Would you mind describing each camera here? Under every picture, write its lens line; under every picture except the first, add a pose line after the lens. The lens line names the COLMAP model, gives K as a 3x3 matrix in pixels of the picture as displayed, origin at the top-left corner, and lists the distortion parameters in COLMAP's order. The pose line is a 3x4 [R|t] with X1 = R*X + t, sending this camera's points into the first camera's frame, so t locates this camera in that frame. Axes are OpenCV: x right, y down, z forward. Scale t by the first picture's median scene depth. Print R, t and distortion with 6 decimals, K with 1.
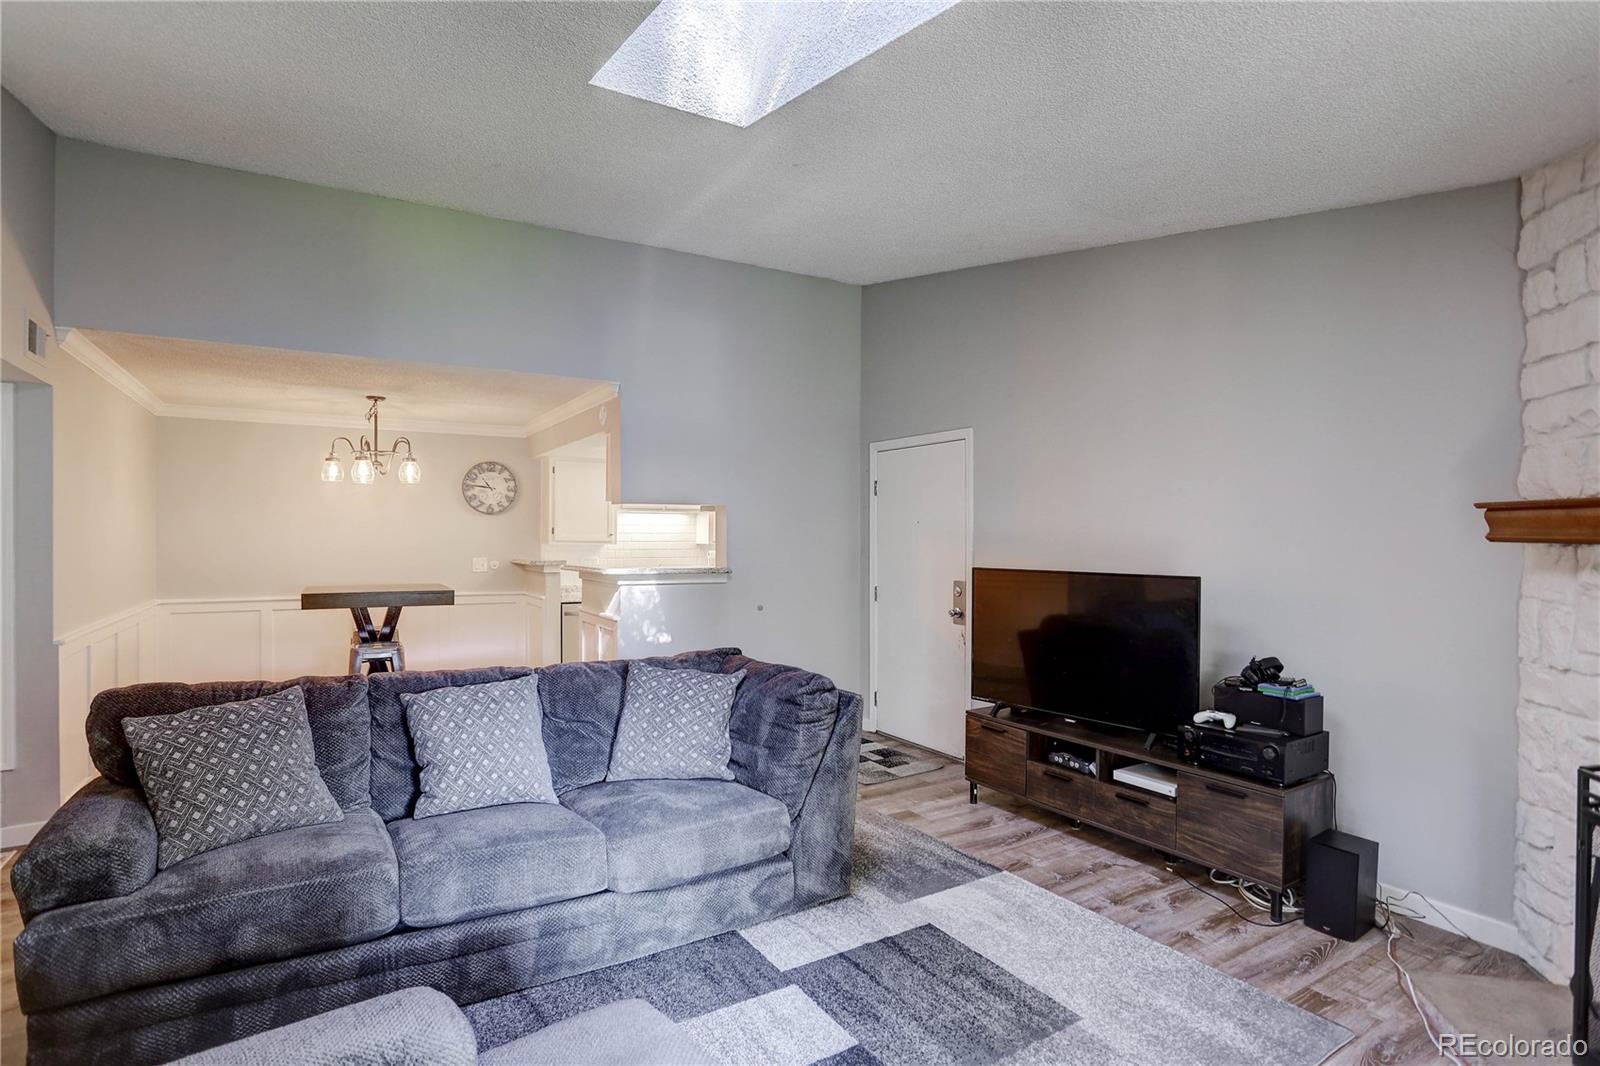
lens RADIAL K [[801.2, 0, 807.3], [0, 801.2, 533.4], [0, 0, 1]] dist [-0.039837, 0.014051]
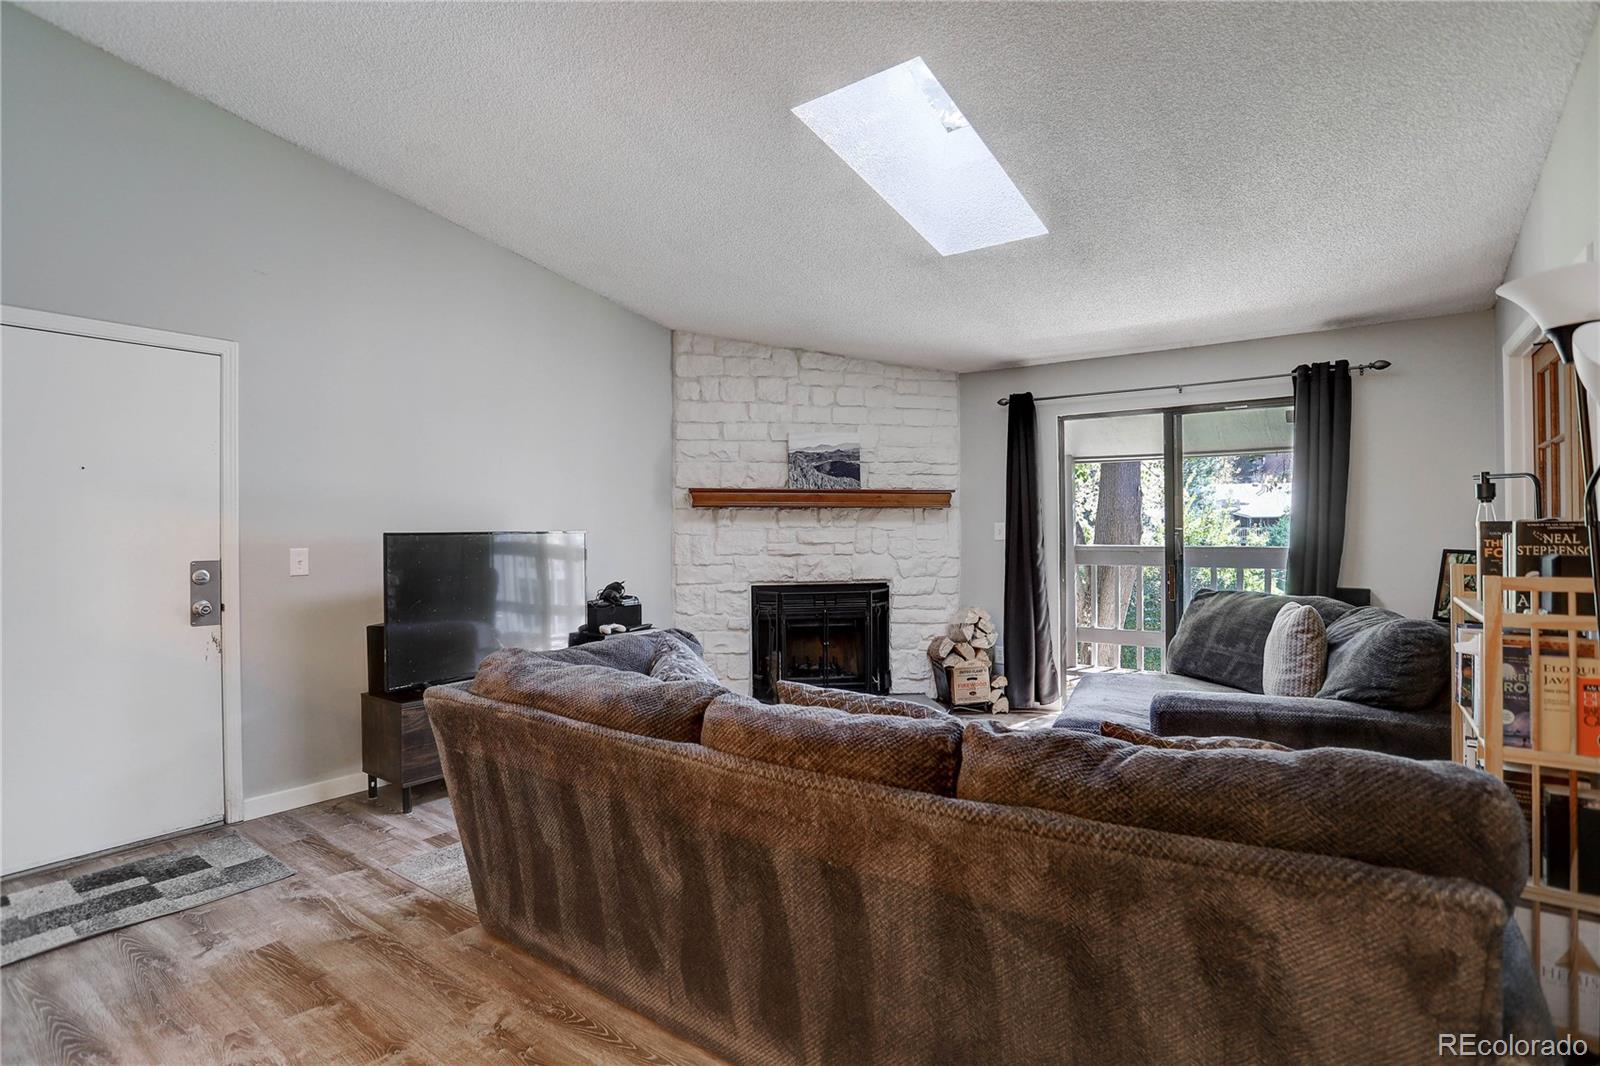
lens RADIAL K [[801.2, 0, 767.5], [0, 801.2, 531.3], [0, 0, 1]] dist [-0.039837, 0.014051]
pose [[-0.366338, -0.001030, 0.930481, -1.044370], [0.002778, 0.999994, 0.002200, 0.058191], [-0.930478, 0.003391, -0.366333, 1.385857]]
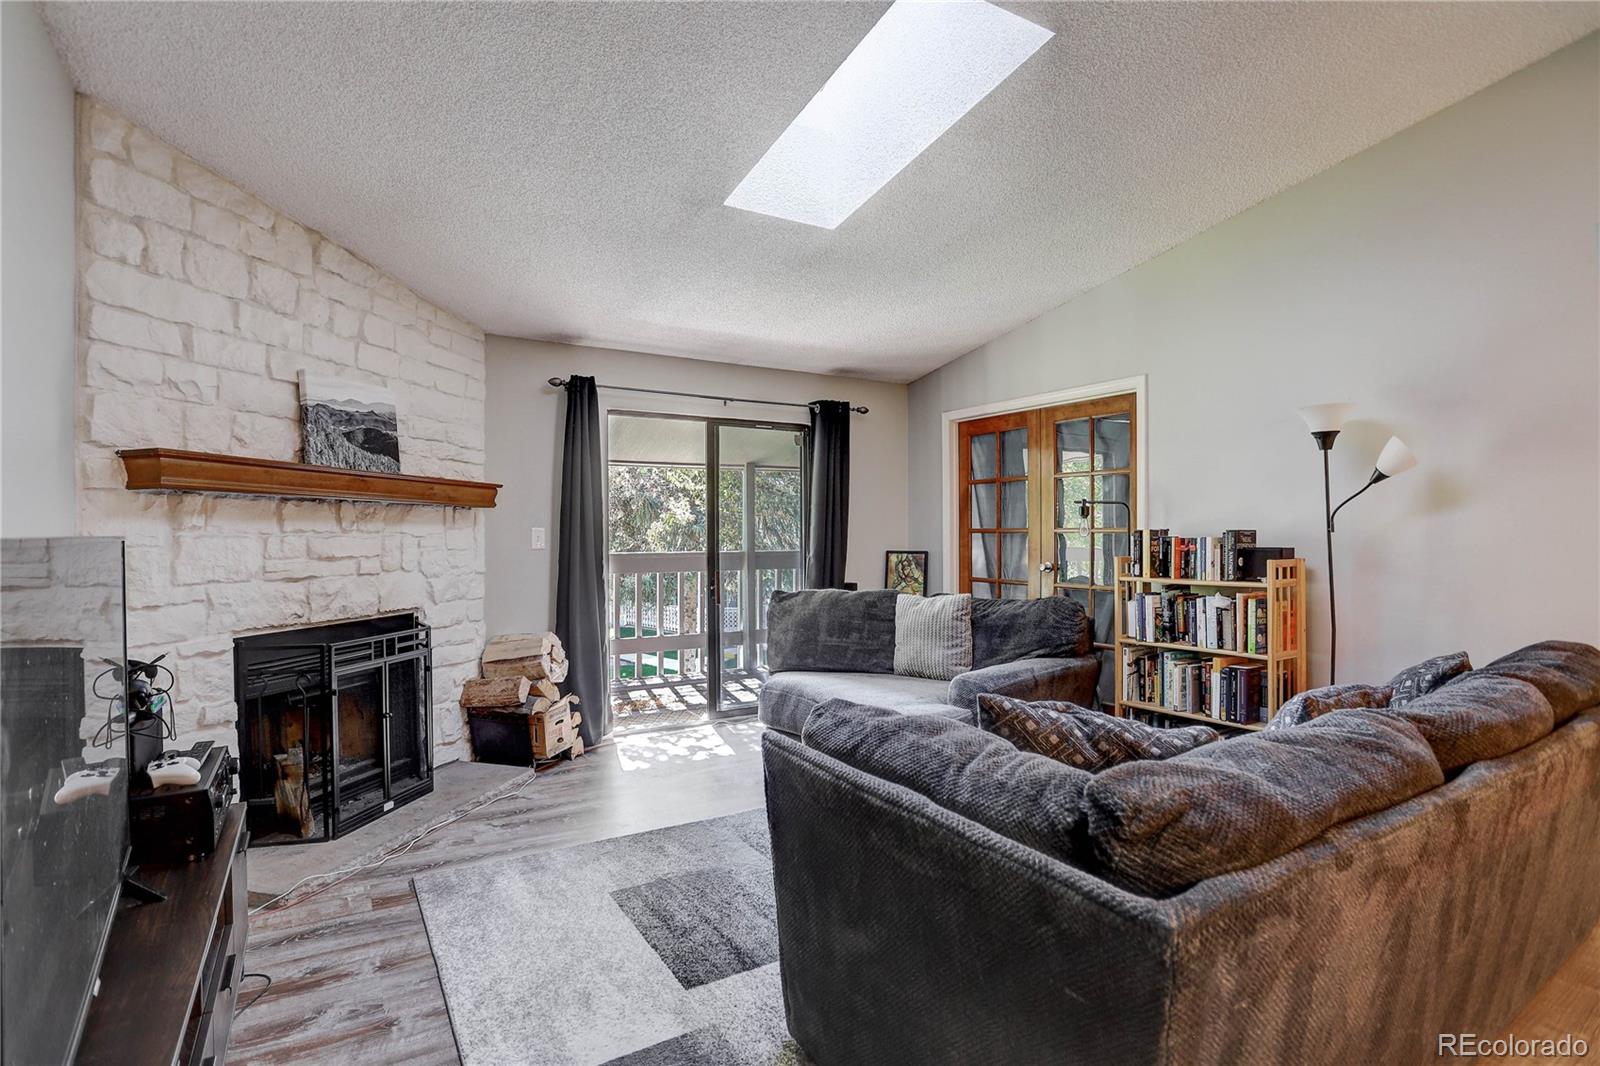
lens RADIAL K [[801.2, 0, 791.8], [0, 801.2, 544.2], [0, 0, 1]] dist [-0.039837, 0.014051]
pose [[-0.999946, 0.001178, 0.010333, 0.046676], [0.001289, 0.999942, 0.010727, 0.059619], [-0.010320, 0.010739, -0.999889, 1.739991]]
